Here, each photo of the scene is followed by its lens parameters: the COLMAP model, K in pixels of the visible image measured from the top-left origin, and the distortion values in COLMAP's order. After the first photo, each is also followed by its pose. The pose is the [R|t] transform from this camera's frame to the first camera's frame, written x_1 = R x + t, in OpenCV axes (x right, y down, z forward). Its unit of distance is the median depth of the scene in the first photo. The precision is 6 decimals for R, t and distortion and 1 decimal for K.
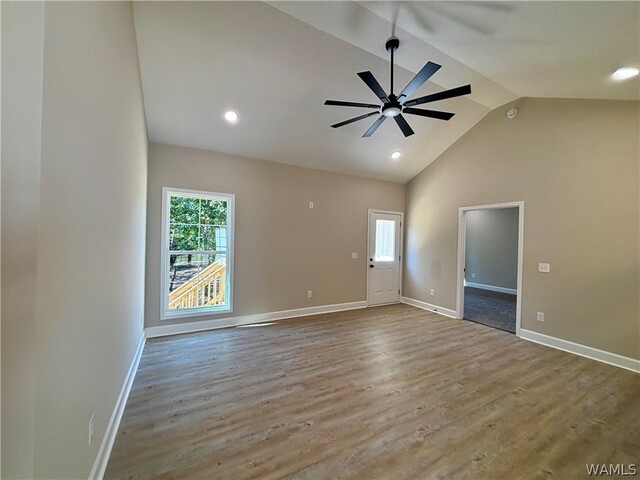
lens RADIAL K [[255.8, 0, 317.1], [0, 255.8, 238.3], [0, 0, 1]] dist [-0.000308, 0.001358]
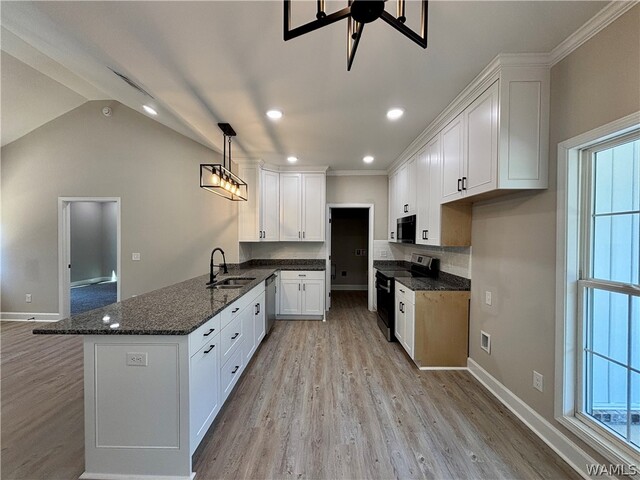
lens RADIAL K [[255.8, 0, 319.2], [0, 255.8, 239.9], [0, 0, 1]] dist [-0.000308, 0.001358]
pose [[0.487919, -0.034423, 0.872210, 0.331057], [0.004524, 0.999308, 0.036908, -0.000827], [-0.872877, -0.014062, 0.487737, -0.352077]]
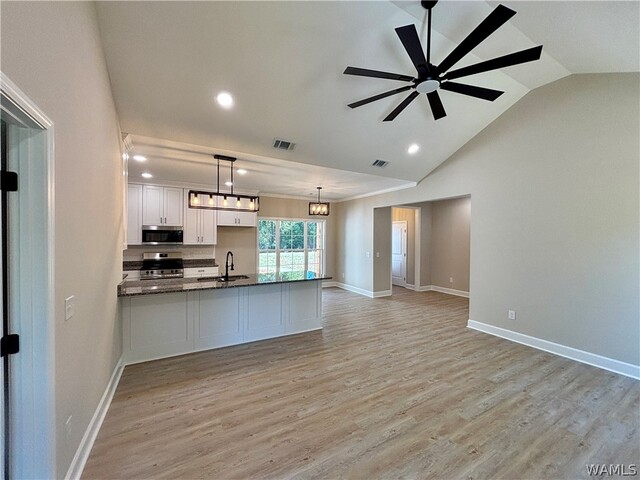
lens RADIAL K [[255.8, 0, 319.9], [0, 255.8, 239.0], [0, 0, 1]] dist [-0.000308, 0.001358]
pose [[-0.999203, -0.031339, -0.024727, 0.589526], [-0.031288, 0.999507, -0.002439, -0.006101], [0.024791, -0.001663, -0.999691, 1.683130]]
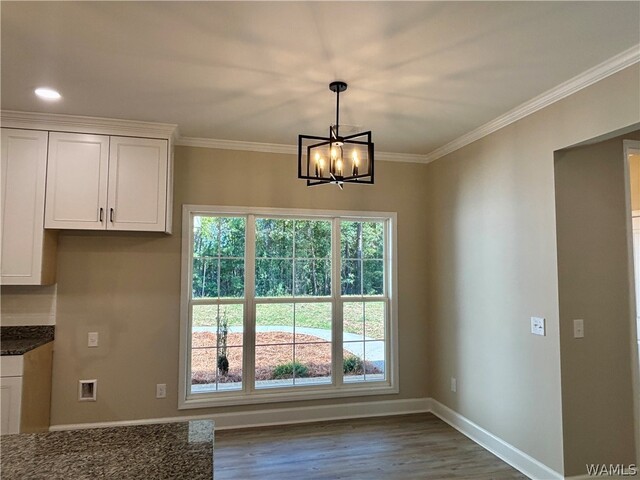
lens RADIAL K [[422.2, 0, 316.4], [0, 422.2, 239.9], [0, 0, 1]] dist [0.010865, -0.006664]
pose [[-0.966335, -0.011600, 0.257025, 0.363285], [-0.029000, 0.997528, -0.064010, -0.010502], [-0.255647, -0.069309, -0.964283, 0.593440]]
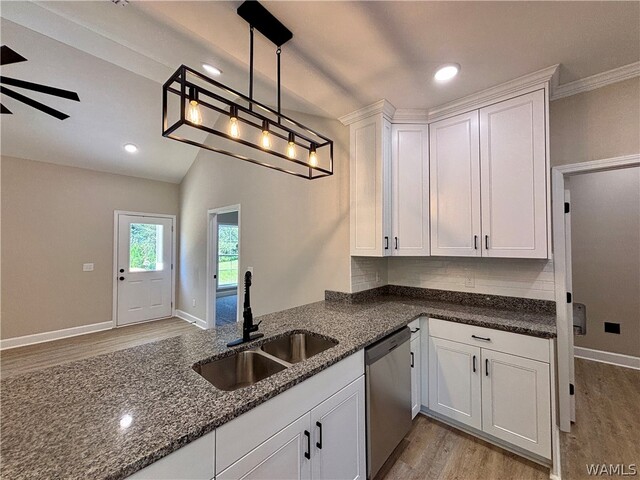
lens RADIAL K [[255.8, 0, 316.9], [0, 255.8, 239.1], [0, 0, 1]] dist [-0.000308, 0.001358]
pose [[0.942244, -0.018614, 0.334409, 0.950428], [0.025184, 0.999565, -0.015323, 0.014532], [-0.333979, 0.022860, 0.942303, -0.026232]]
